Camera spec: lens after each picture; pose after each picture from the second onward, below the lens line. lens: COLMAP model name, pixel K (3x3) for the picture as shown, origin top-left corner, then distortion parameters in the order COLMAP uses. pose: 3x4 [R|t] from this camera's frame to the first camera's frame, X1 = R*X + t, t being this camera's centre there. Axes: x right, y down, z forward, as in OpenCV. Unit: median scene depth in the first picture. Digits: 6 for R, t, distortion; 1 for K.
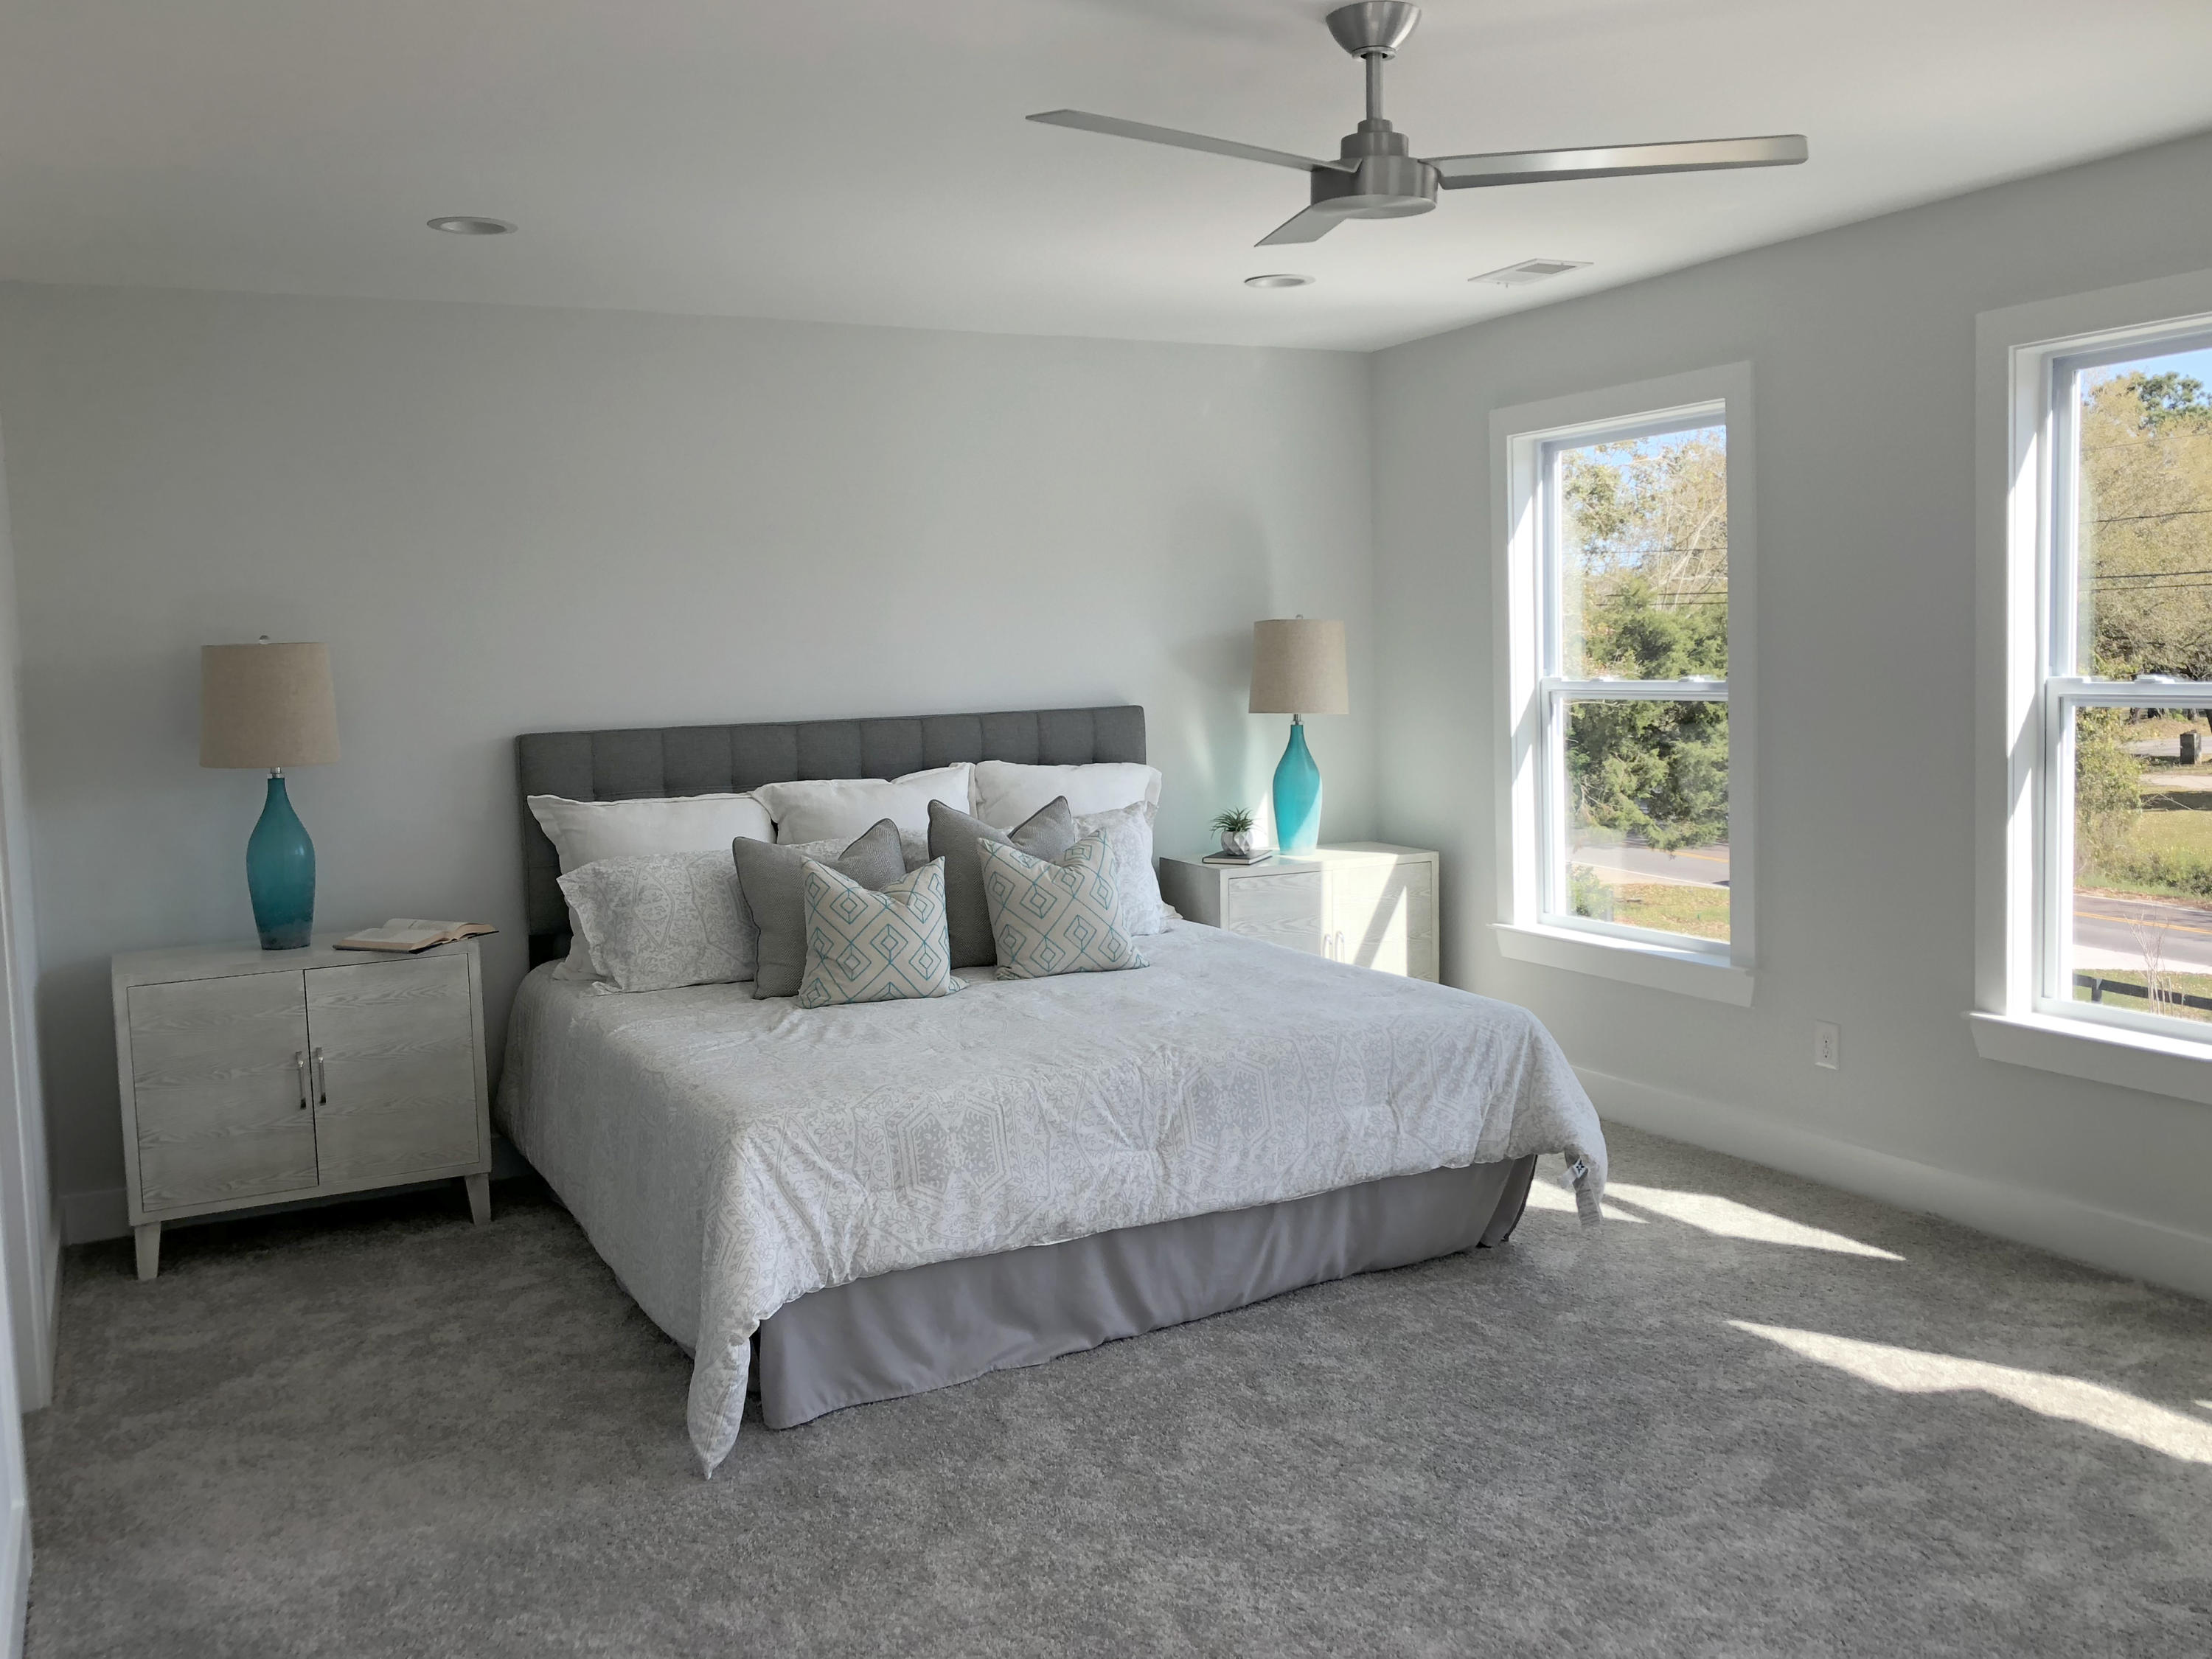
lens RADIAL K [[1858.2, 0, 1101.6], [0, 1858.2, 799.4], [0, 0, 1]] dist [0.105020, -0.284583]
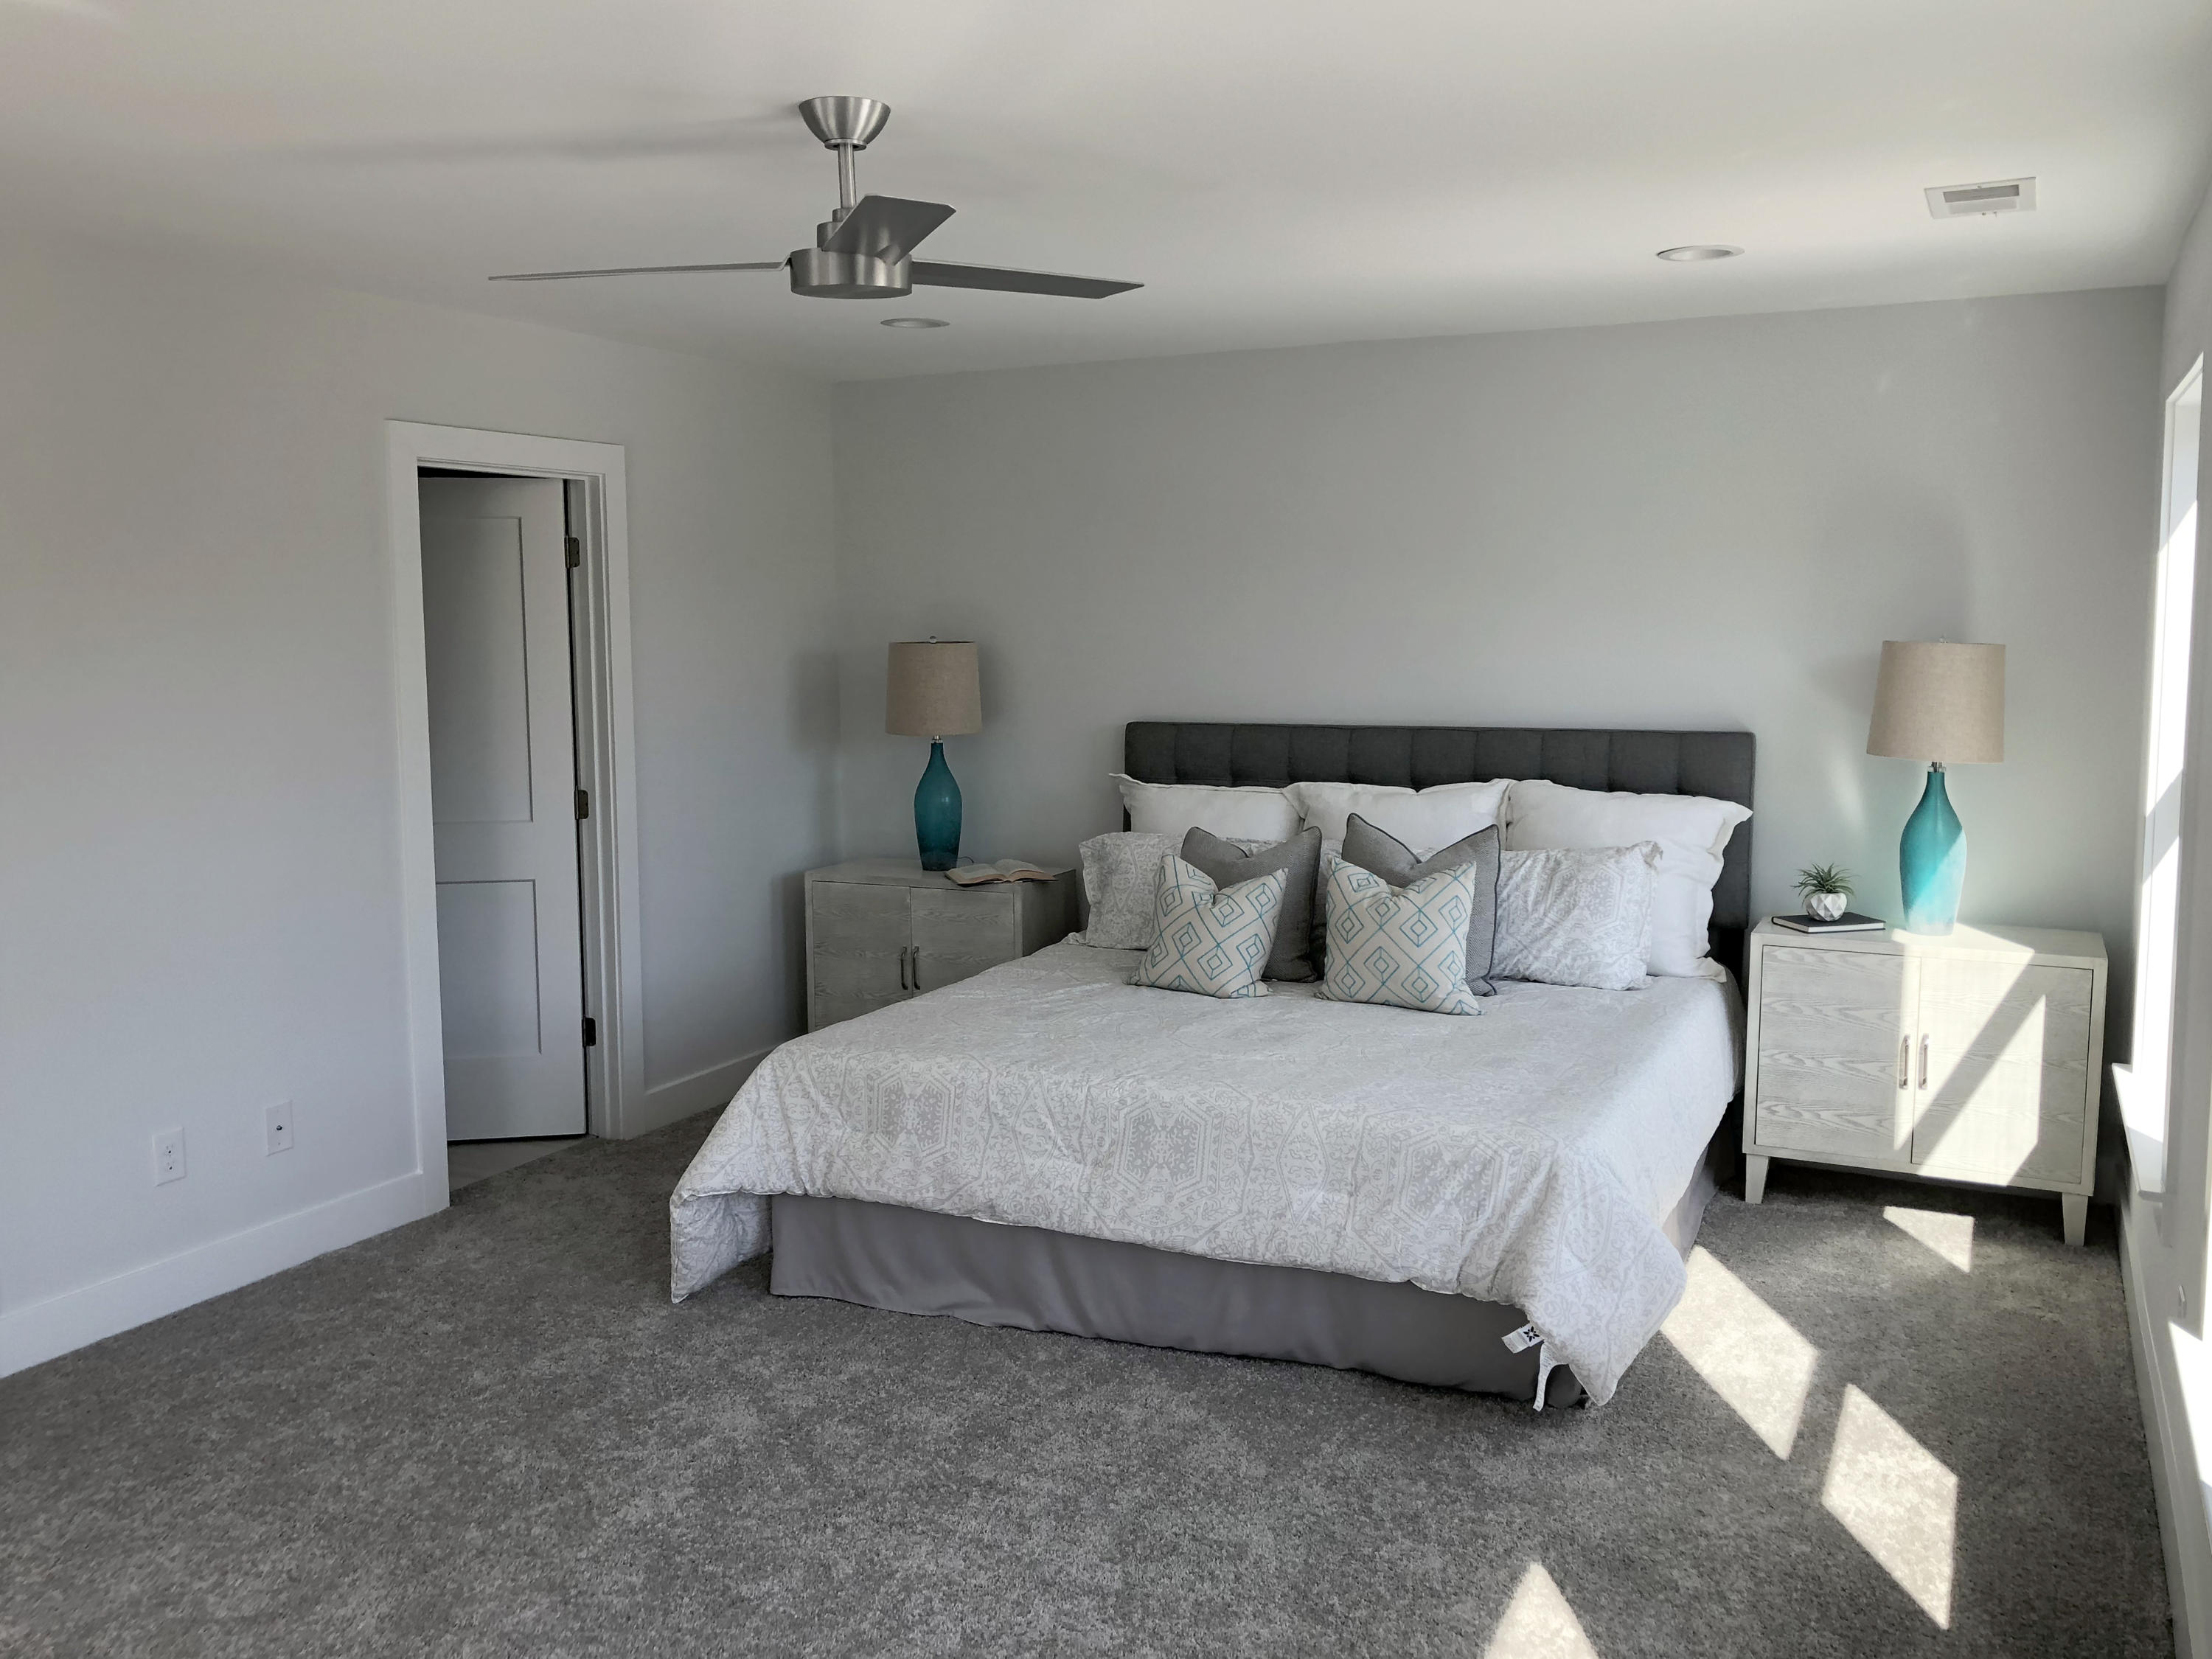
lens RADIAL K [[1808.0, 0, 1102.8], [0, 1808.0, 820.2], [0, 0, 1]] dist [0.086480, -0.161986]
pose [[0.620175, 0.114149, -0.776114, 0.771171], [-0.080002, 0.993401, 0.082179, -0.086378], [0.780373, 0.011126, 0.625215, 0.354061]]
